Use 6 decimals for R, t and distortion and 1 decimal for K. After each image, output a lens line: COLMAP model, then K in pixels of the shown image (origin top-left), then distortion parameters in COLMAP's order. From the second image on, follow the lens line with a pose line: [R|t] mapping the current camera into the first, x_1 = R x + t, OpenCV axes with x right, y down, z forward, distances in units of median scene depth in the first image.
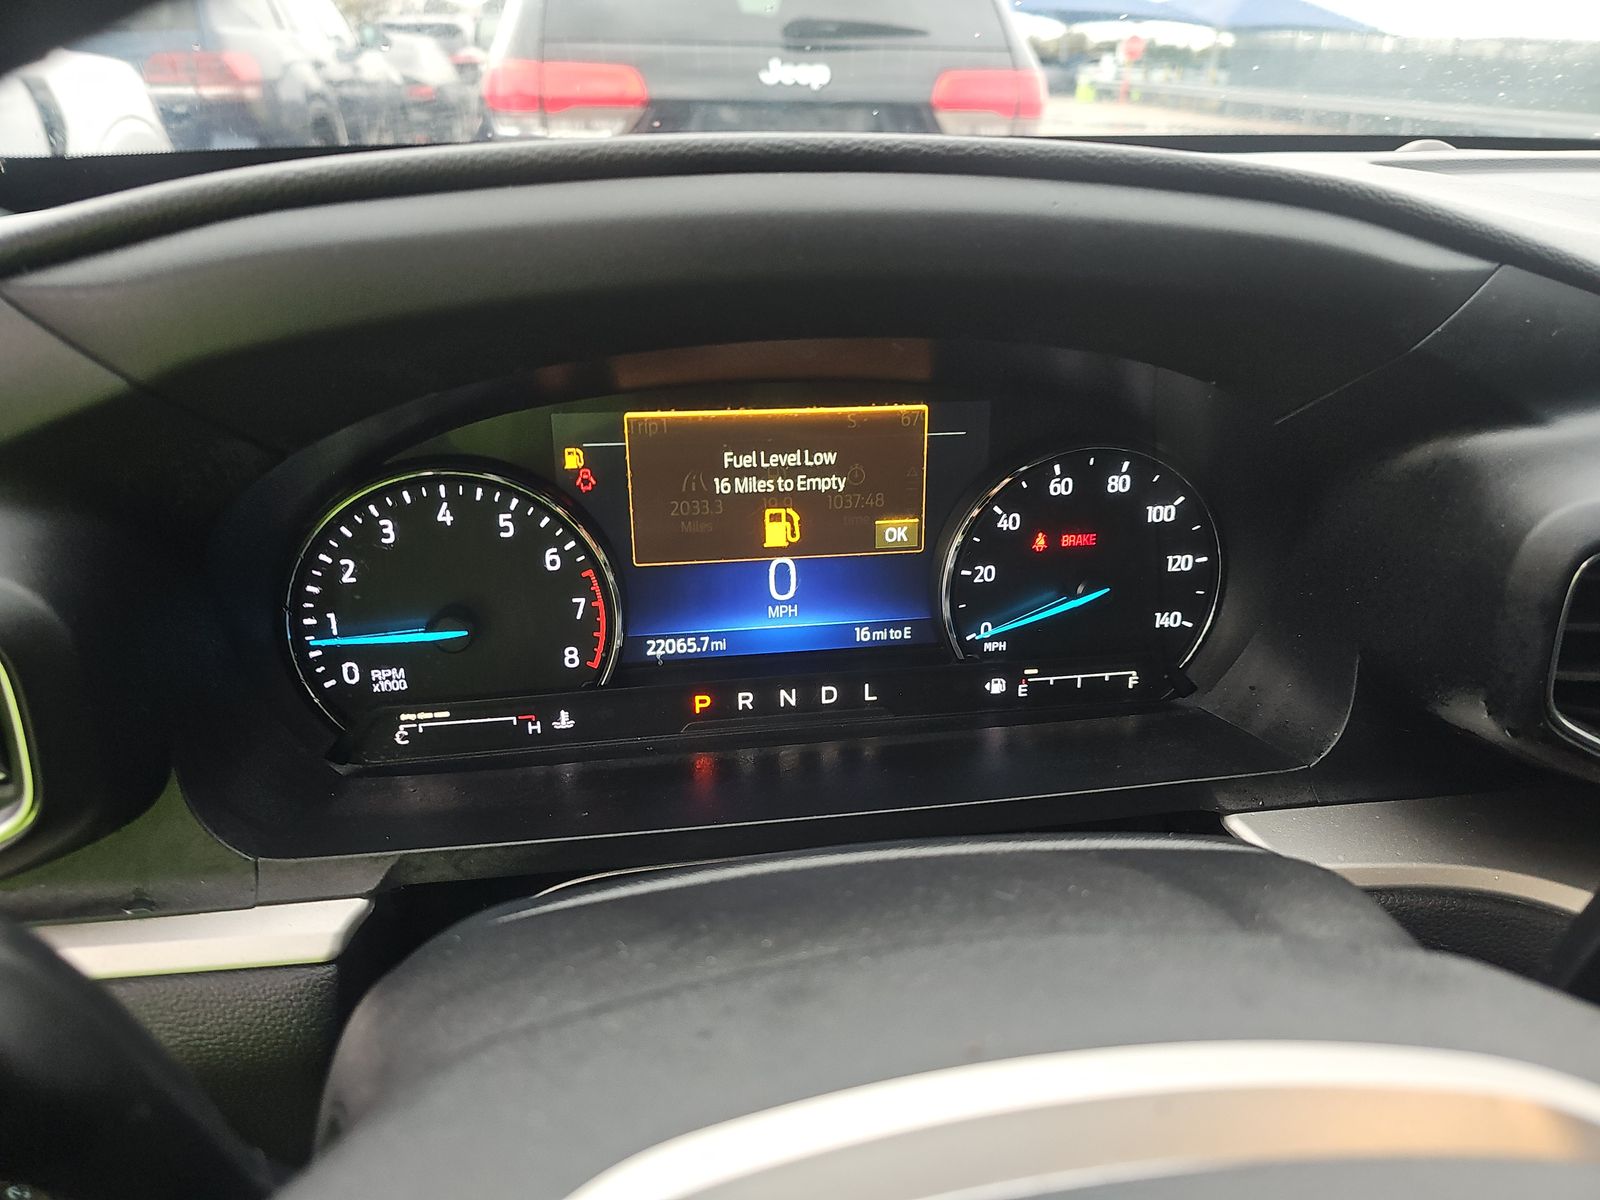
lens RADIAL K [[1054.3, 0, 822.5], [0, 1054.3, 596.2], [0, 0, 1]] dist [0.053110, -0.069281]
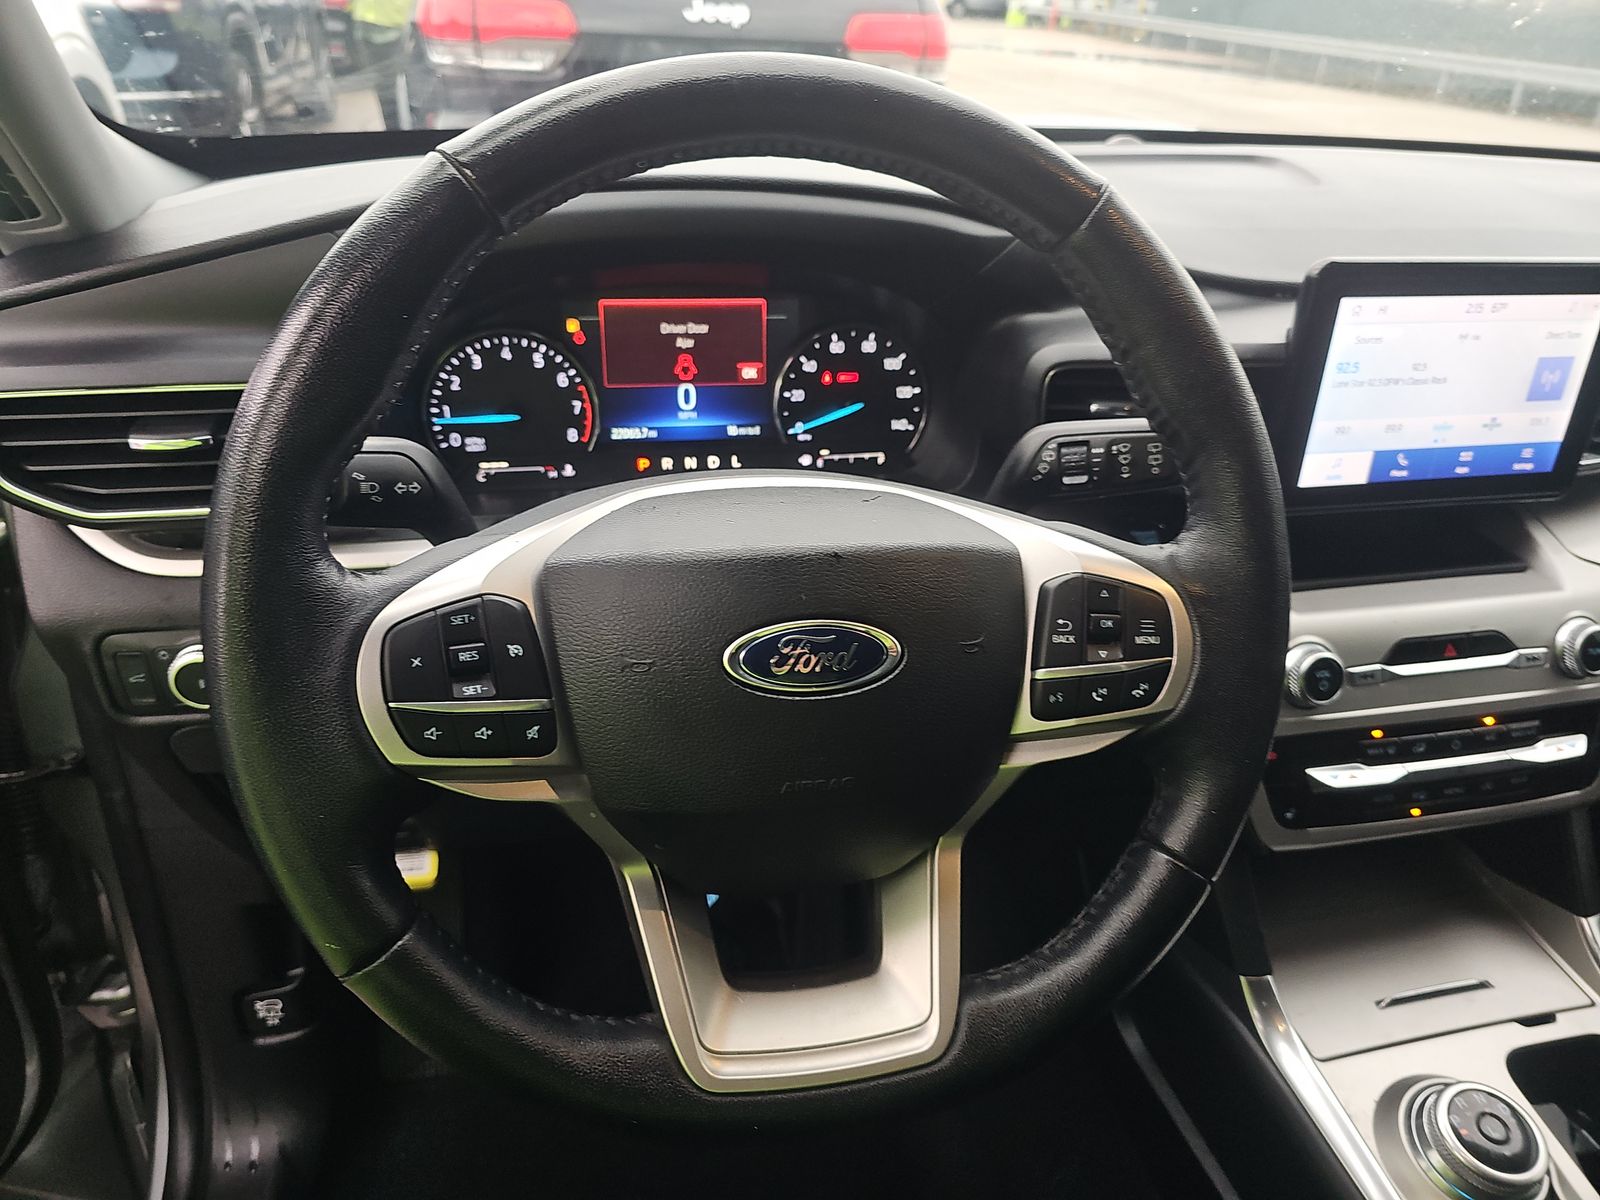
lens RADIAL K [[1054.3, 0, 822.5], [0, 1054.3, 596.2], [0, 0, 1]] dist [0.053110, -0.069281]
pose [[0.997833, -0.001663, 0.065778, 0.077437], [-0.002499, 0.998001, 0.063147, 0.218207], [-0.065752, -0.063174, 0.995834, -0.888084]]
